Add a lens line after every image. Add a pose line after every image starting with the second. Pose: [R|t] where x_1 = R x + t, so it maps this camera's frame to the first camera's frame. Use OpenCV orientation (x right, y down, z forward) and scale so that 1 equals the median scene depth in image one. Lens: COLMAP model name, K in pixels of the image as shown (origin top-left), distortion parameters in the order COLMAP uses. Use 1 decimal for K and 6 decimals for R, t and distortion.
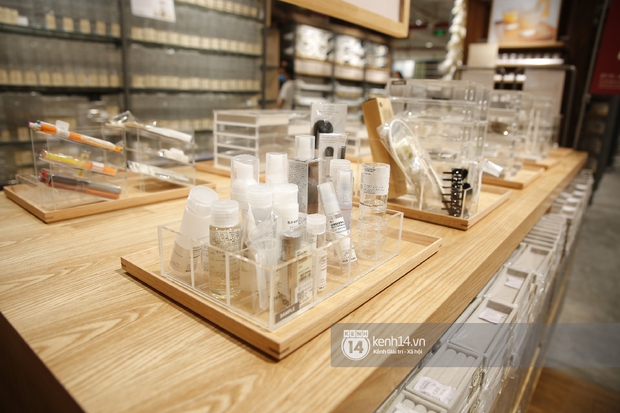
lens RADIAL K [[419.8, 0, 308.4], [0, 419.8, 205.6], [0, 0, 1]] dist [-0.138176, 0.099472]
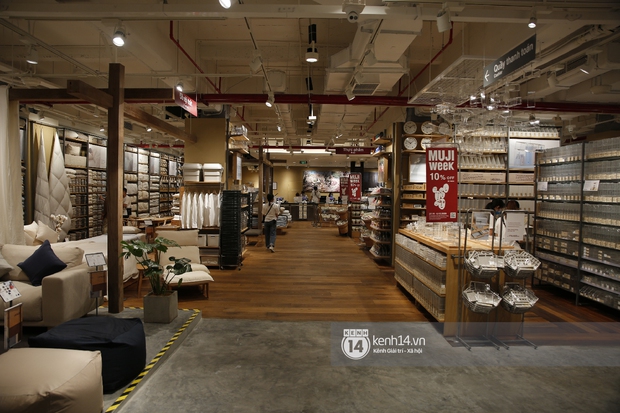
lens RADIAL K [[419.8, 0, 308.4], [0, 419.8, 205.6], [0, 0, 1]] dist [-0.138176, 0.099472]
pose [[-0.772157, -0.019429, -0.635134, 2.172639], [-0.202436, 0.954974, 0.216896, -0.556050], [0.602323, 0.296052, -0.741323, 1.725904]]
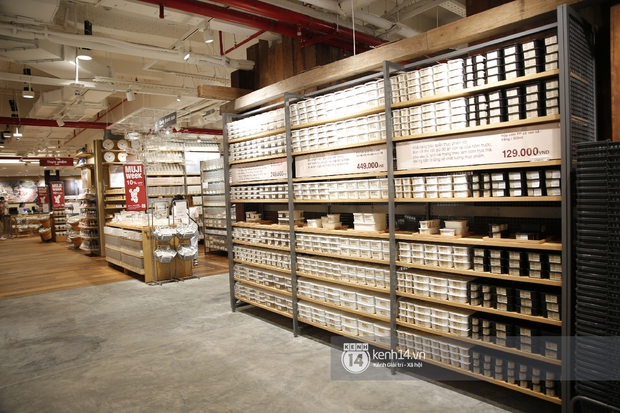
lens RADIAL K [[419.8, 0, 308.4], [0, 419.8, 205.6], [0, 0, 1]] dist [-0.138176, 0.099472]
pose [[-0.184544, 0.012803, -0.982741, 3.109553], [-0.220349, 0.973921, 0.054066, -0.660103], [0.957805, 0.226524, -0.176910, 2.363508]]
